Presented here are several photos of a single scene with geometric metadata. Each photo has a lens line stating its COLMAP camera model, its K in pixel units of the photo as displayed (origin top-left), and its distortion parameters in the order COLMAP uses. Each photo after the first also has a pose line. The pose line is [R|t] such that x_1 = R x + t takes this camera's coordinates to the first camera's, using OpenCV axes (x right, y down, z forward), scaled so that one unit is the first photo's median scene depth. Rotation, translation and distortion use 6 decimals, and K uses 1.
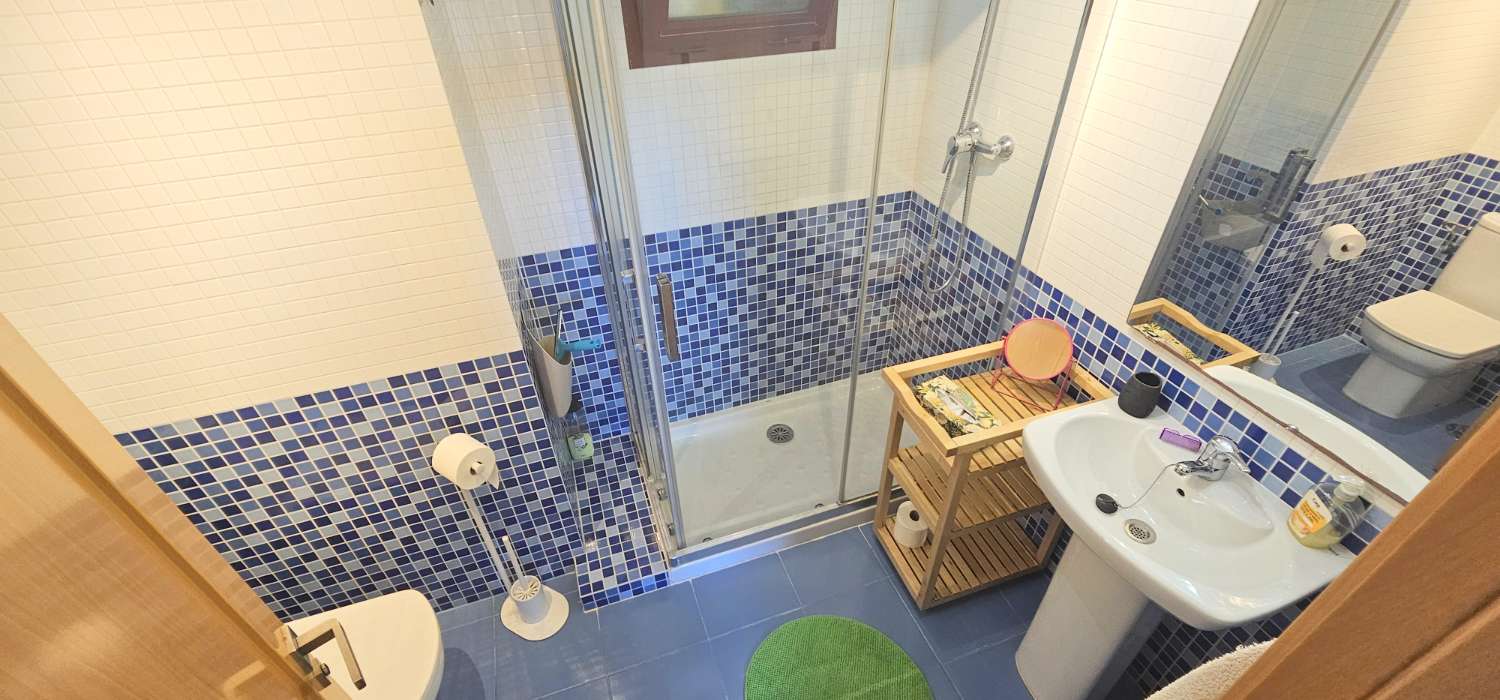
lens RADIAL K [[613.7, 0, 756.7], [0, 613.7, 352.0], [0, 0, 1]] dist [-0.001731, -0.000430]
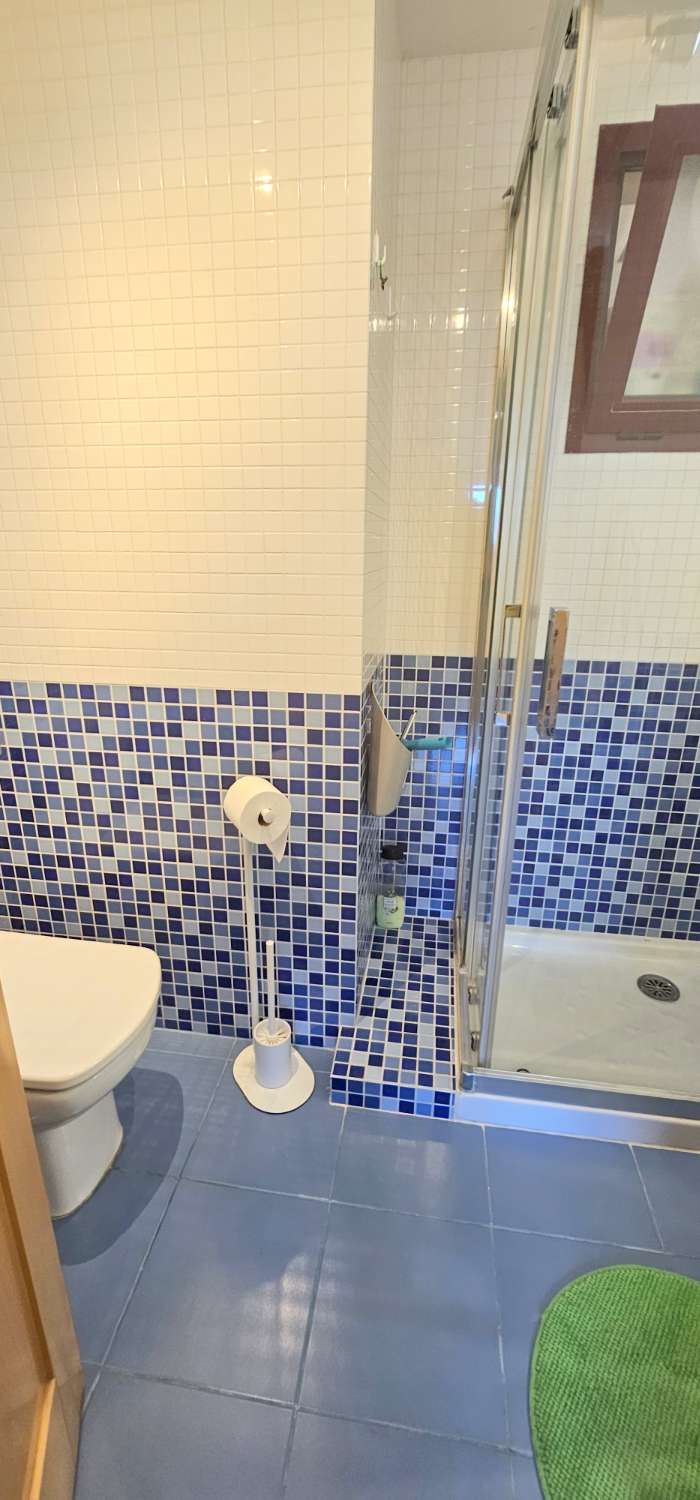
lens RADIAL K [[613.7, 0, 347.9], [0, 613.7, 774.1], [0, 0, 1]] dist [-0.001731, -0.000430]
pose [[0.883974, 0.175596, -0.433307, -0.016846], [-0.300358, 0.923529, -0.238494, 0.222931], [0.358293, 0.340970, 0.869118, 0.238973]]
